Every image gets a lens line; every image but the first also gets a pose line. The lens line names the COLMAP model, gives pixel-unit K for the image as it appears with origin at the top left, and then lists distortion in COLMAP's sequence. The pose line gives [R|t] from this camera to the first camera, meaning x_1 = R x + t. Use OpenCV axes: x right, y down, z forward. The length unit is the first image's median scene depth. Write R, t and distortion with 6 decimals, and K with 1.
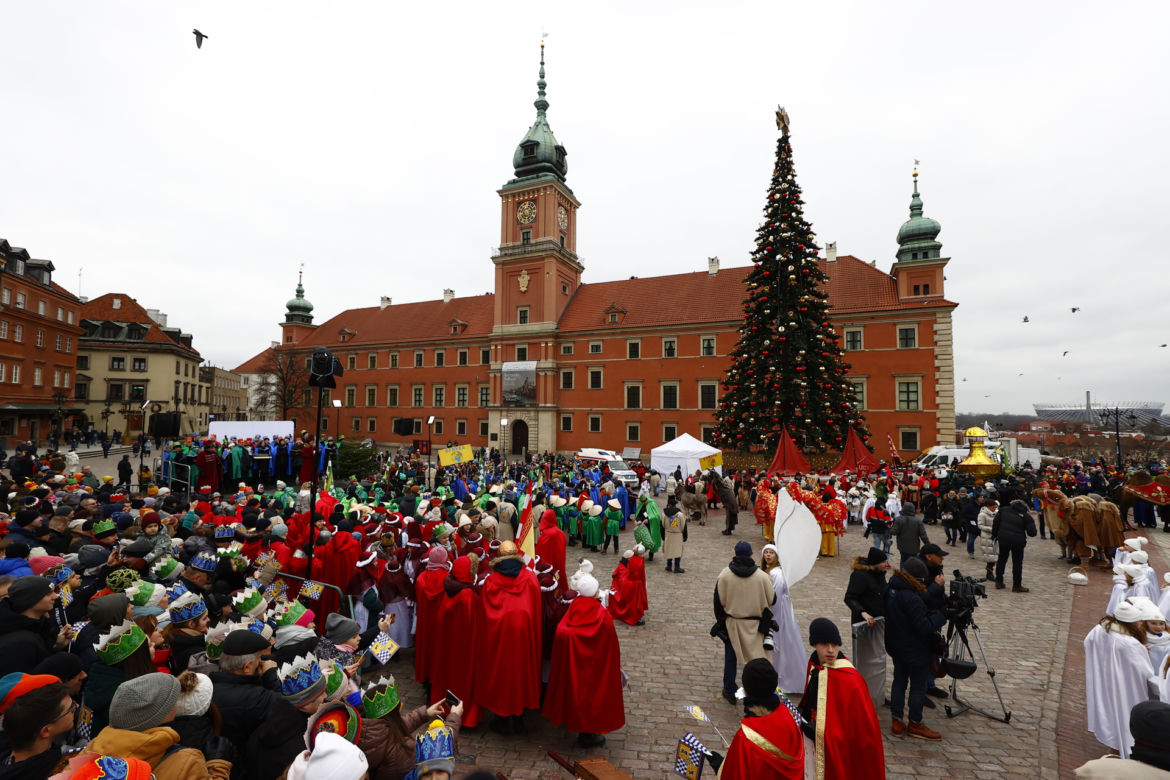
lens RADIAL K [[529.3, 0, 583.4], [0, 529.3, 386.5], [0, 0, 1]] dist [0.002092, -0.000252]
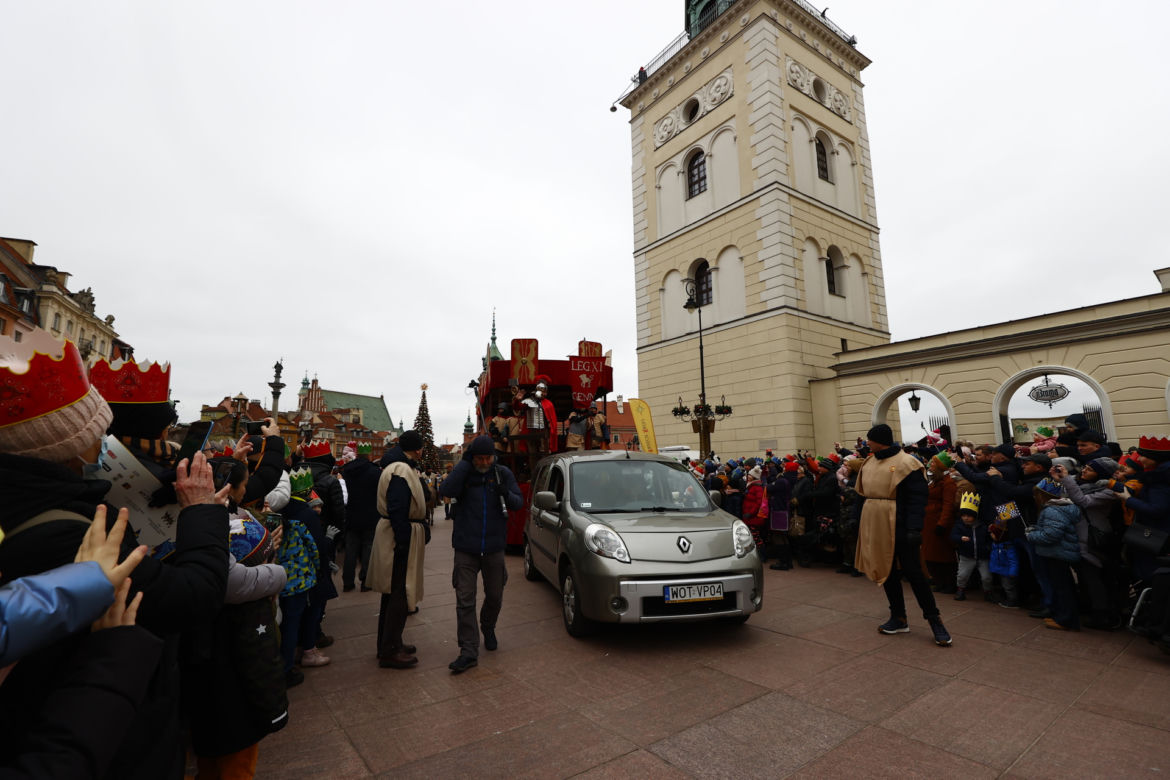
lens RADIAL K [[529.3, 0, 585.9], [0, 529.3, 389.4], [0, 0, 1]] dist [0.002092, -0.000252]
pose [[0.717780, -0.124336, -0.685078, 2.226790], [0.058892, 0.991242, -0.118200, -0.004046], [0.693775, 0.044496, 0.718816, -0.493592]]
